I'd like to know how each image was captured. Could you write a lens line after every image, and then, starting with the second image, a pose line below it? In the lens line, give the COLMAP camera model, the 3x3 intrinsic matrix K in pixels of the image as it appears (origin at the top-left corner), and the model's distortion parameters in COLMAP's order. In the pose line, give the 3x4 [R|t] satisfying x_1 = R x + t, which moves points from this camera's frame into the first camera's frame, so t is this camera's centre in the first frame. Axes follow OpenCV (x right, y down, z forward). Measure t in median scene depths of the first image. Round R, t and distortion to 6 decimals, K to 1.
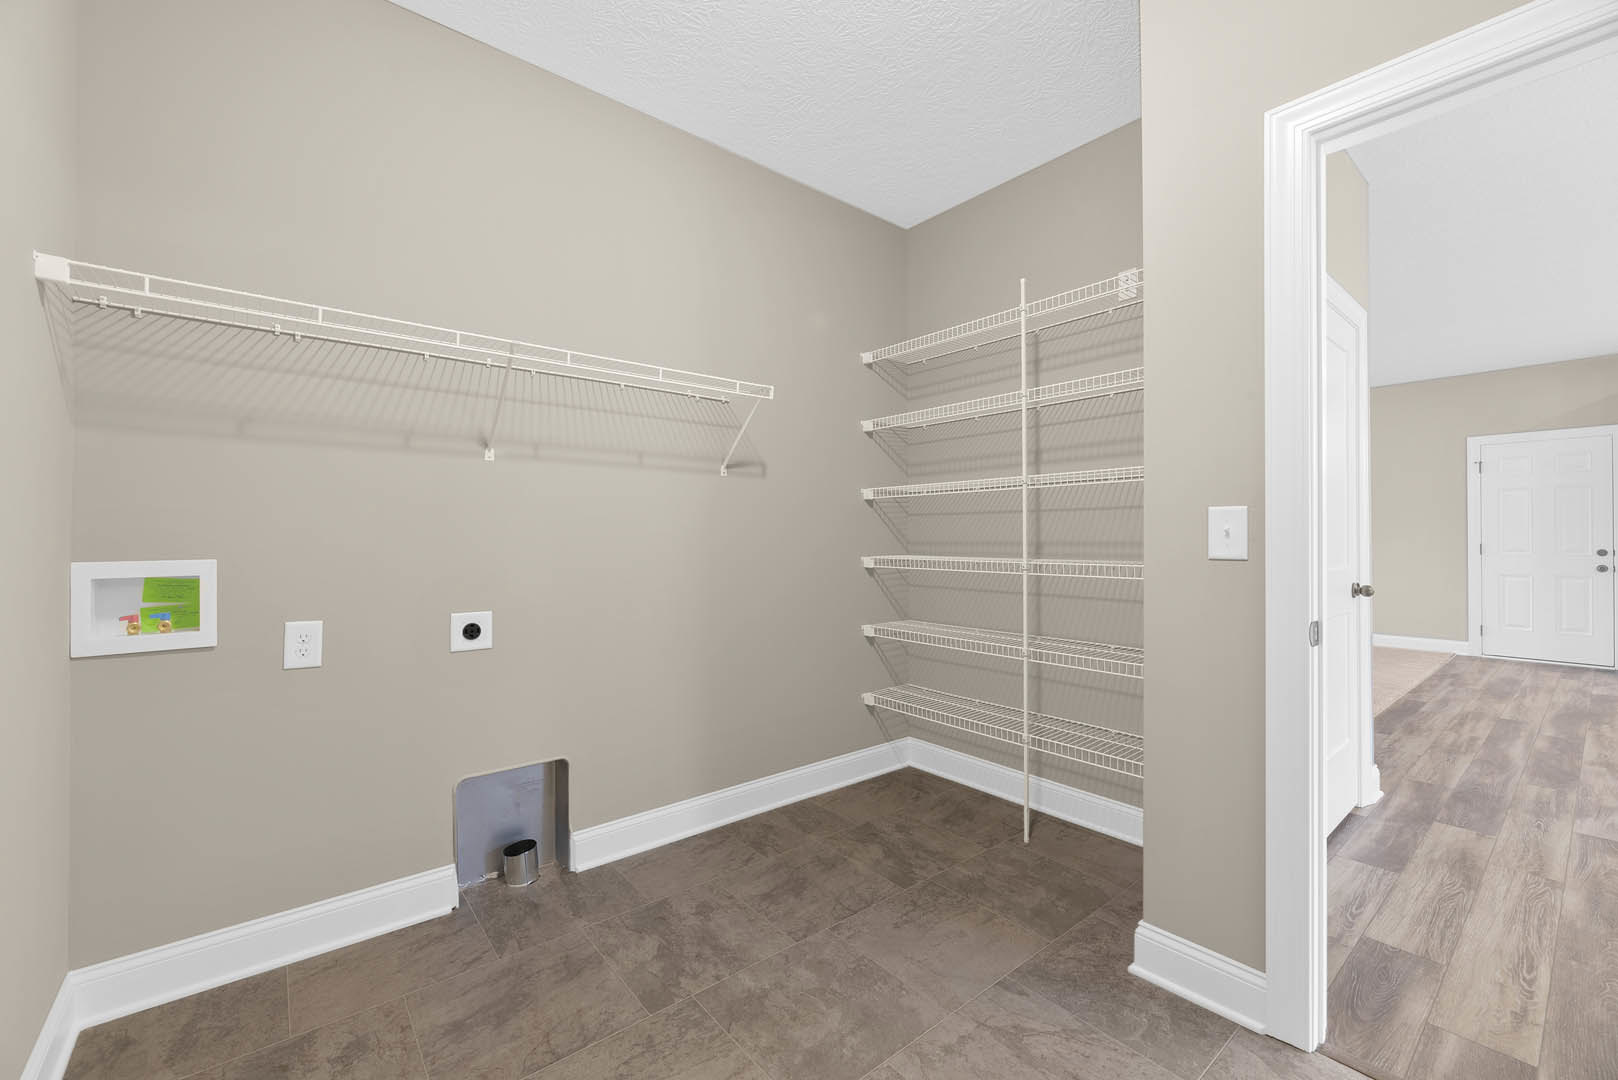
lens RADIAL K [[653.3, 0, 805.7], [0, 653.3, 529.5], [0, 0, 1]] dist [-0.002476, -0.000091]
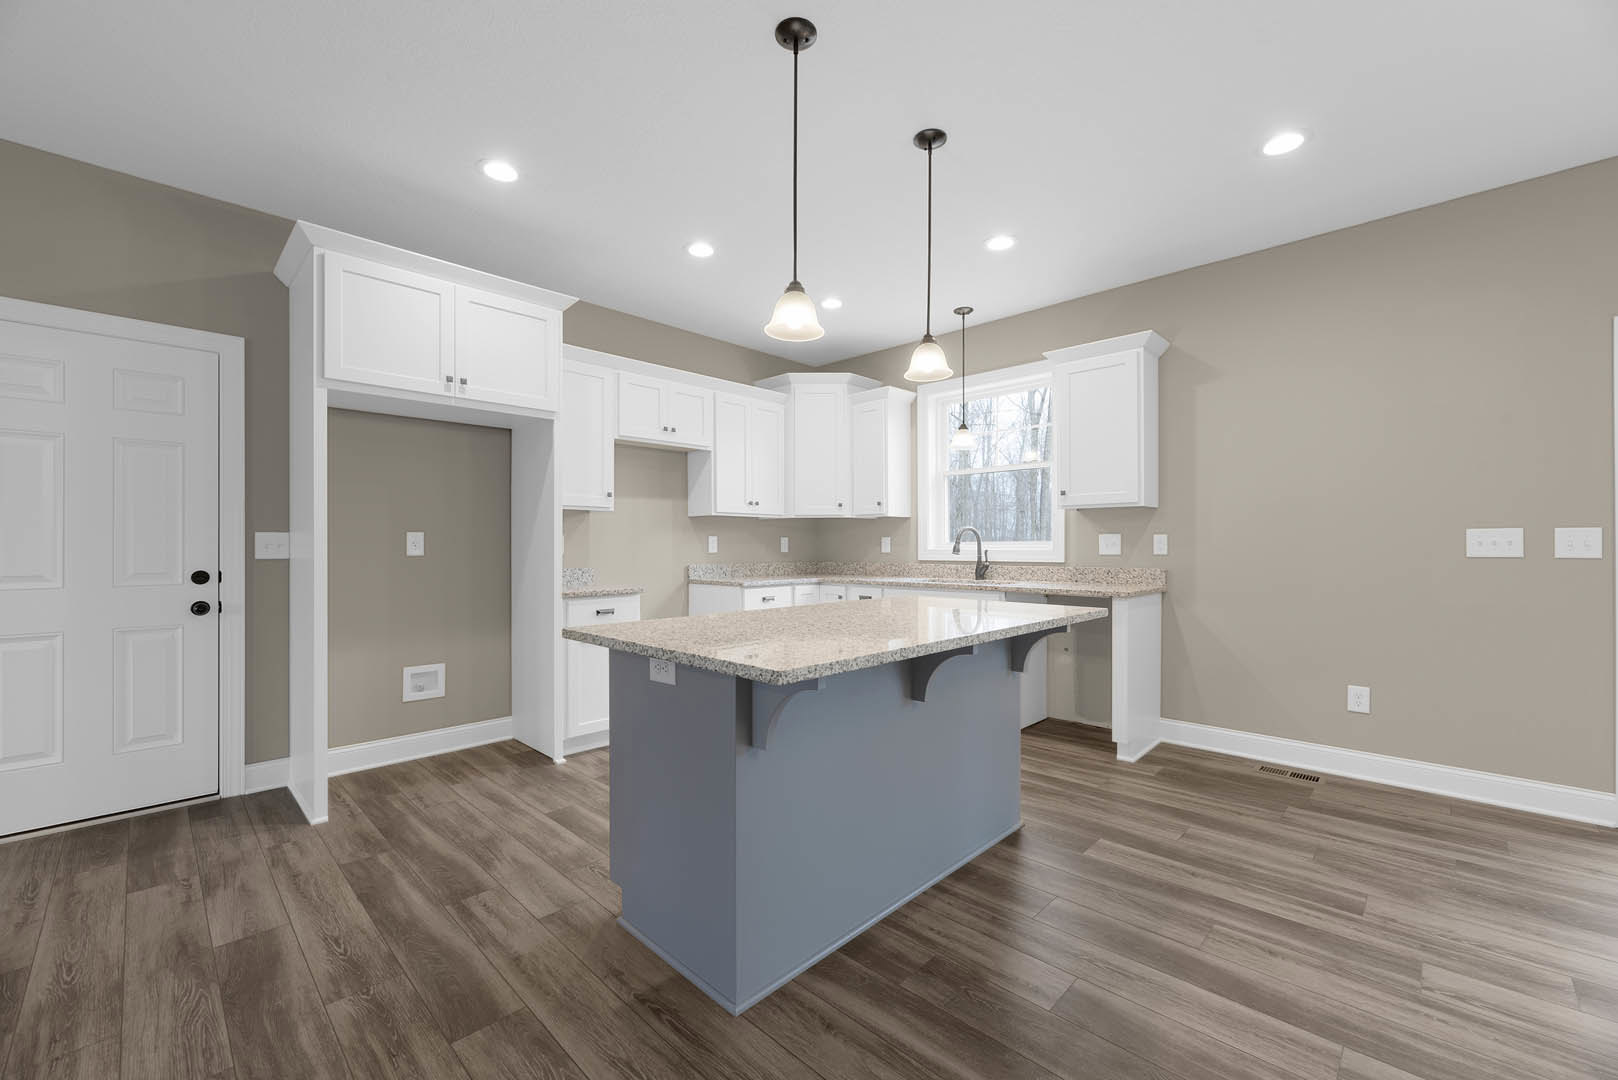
lens RADIAL K [[653.3, 0, 804.4], [0, 653.3, 545.5], [0, 0, 1]] dist [-0.002476, -0.000091]
pose [[-0.115910, -0.001238, 0.993259, 1.479403], [-0.008776, 0.999961, 0.000222, 0.014770], [-0.993221, -0.008691, -0.115916, 1.318642]]
